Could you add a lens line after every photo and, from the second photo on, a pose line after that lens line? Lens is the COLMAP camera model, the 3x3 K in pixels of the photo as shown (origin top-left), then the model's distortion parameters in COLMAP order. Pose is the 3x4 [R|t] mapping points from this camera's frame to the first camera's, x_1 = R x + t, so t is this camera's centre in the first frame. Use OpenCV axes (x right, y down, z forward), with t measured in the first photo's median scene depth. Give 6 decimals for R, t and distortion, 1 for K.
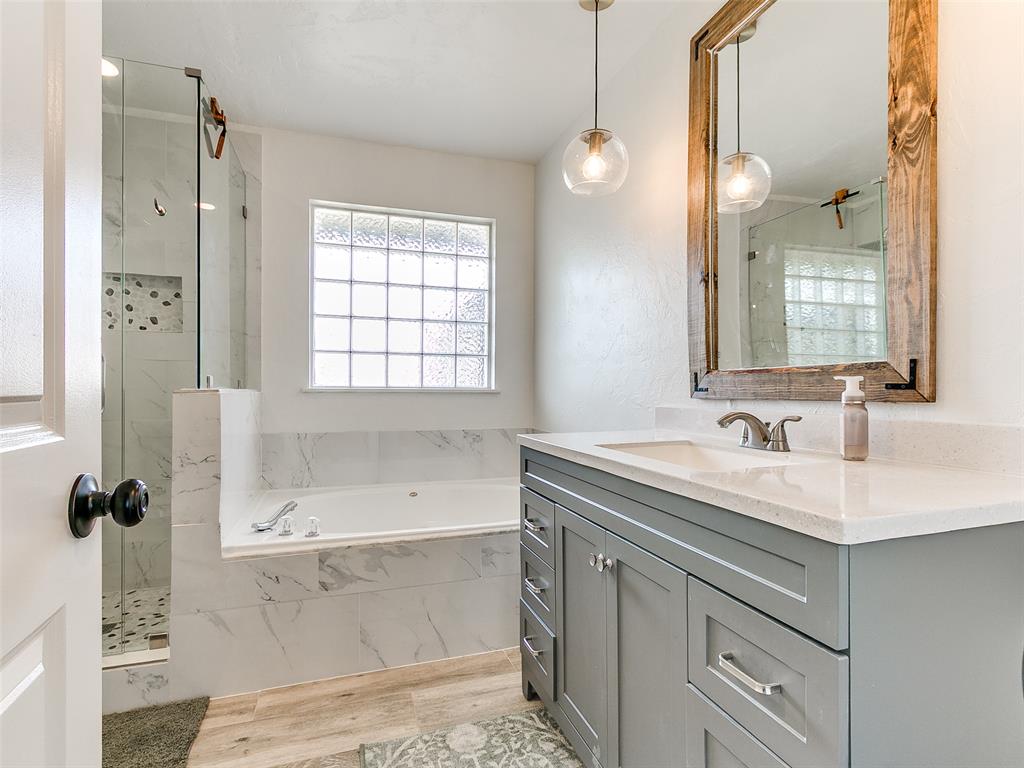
lens RADIAL K [[518.8, 0, 510.0], [0, 518.8, 382.6], [0, 0, 1]] dist [-0.002704, 0.000470]
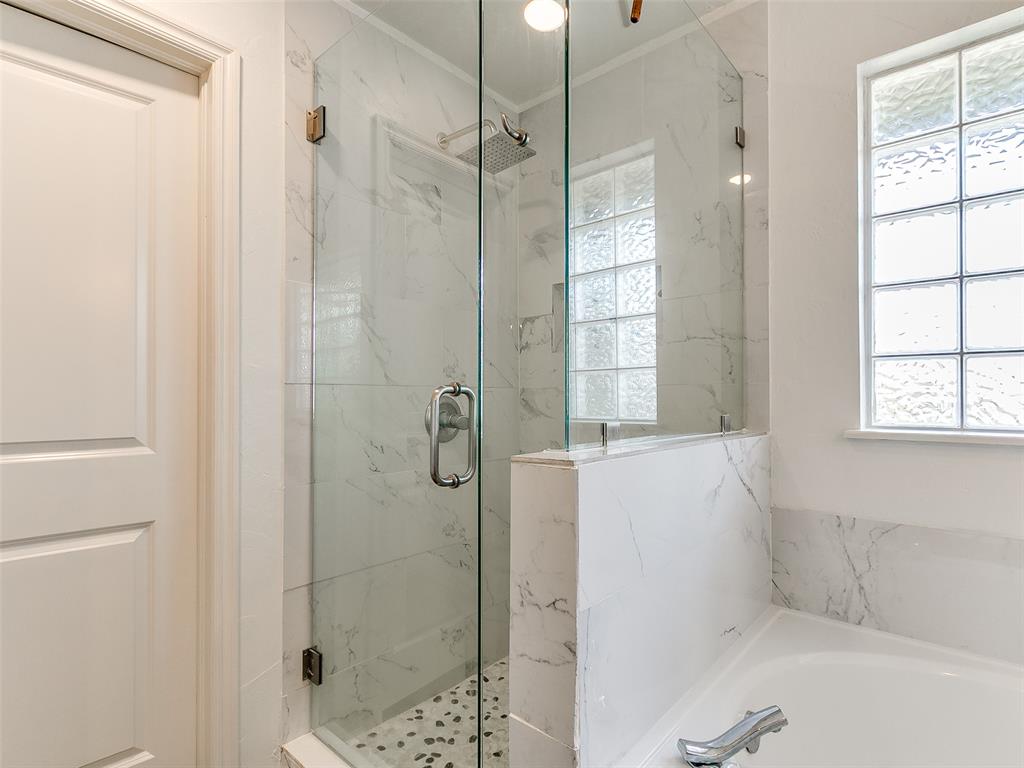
lens RADIAL K [[556.5, 0, 511.5], [0, 556.5, 389.9], [0, 0, 1]] dist [0.003478, -0.000022]
pose [[0.525128, -0.010105, -0.850963, -0.152376], [0.007264, 0.999946, -0.007391, -0.043583], [0.850992, -0.002301, 0.525173, 0.642106]]
